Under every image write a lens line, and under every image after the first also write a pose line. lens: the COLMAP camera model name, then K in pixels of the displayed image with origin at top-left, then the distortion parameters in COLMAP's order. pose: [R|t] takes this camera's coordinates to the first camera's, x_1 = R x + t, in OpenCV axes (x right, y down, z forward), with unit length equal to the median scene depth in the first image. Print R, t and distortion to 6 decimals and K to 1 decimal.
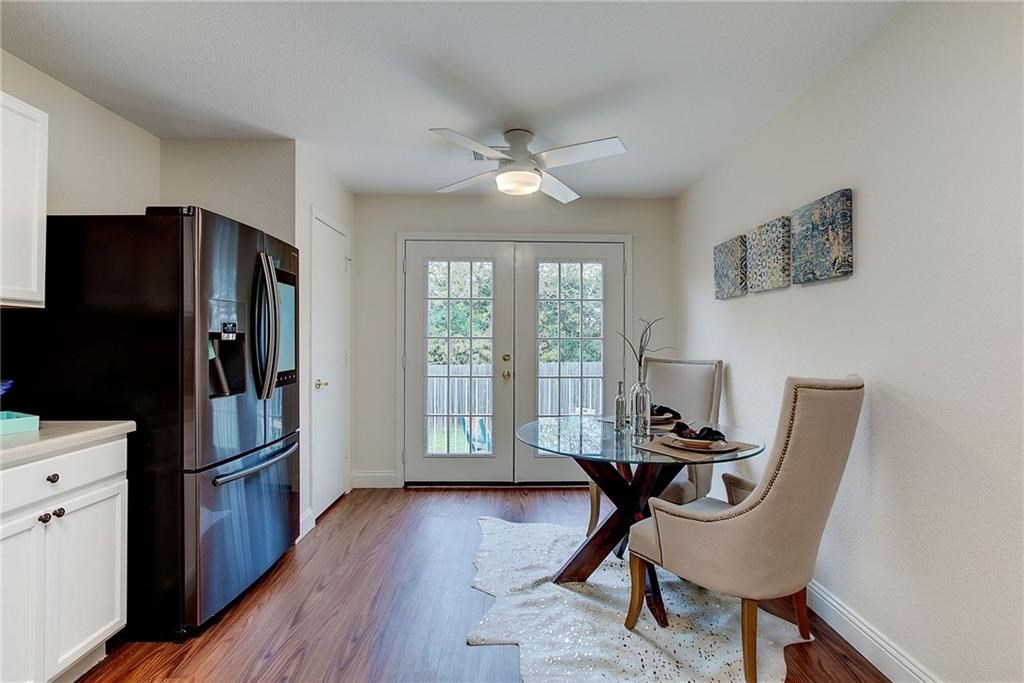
lens RADIAL K [[479.0, 0, 515.4], [0, 479.0, 335.6], [0, 0, 1]] dist [-0.013893, 0.003890]
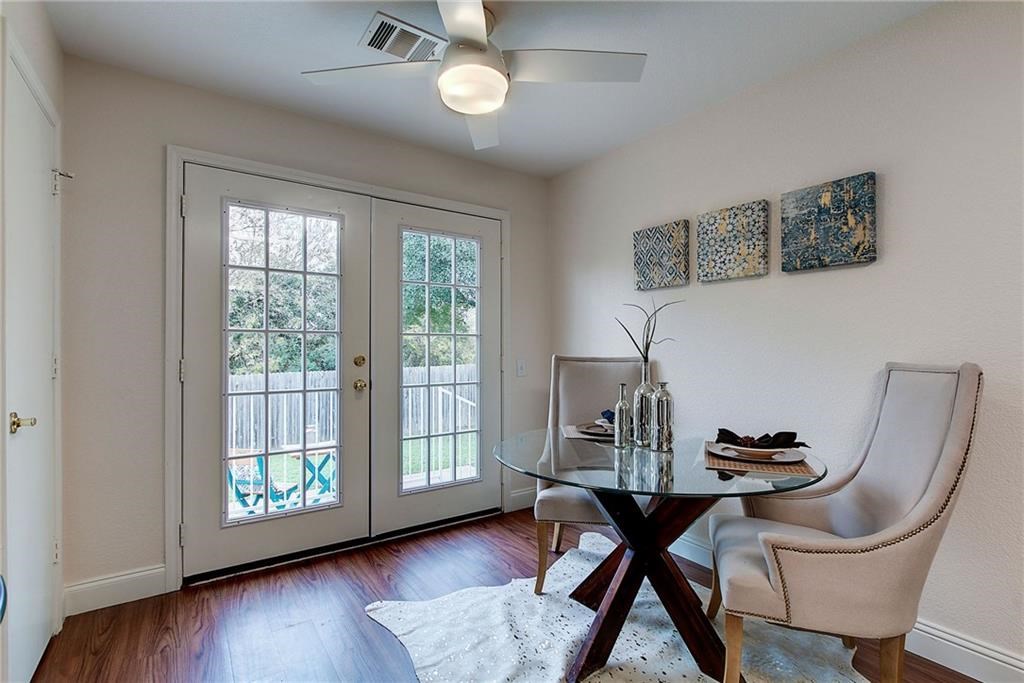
lens RADIAL K [[479.0, 0, 513.6], [0, 479.0, 346.2], [0, 0, 1]] dist [-0.013893, 0.003890]
pose [[0.825984, -0.000176, 0.563693, -0.333651], [-0.001727, 0.999994, 0.002842, 0.033214], [-0.563690, -0.003321, 0.825979, 0.443924]]
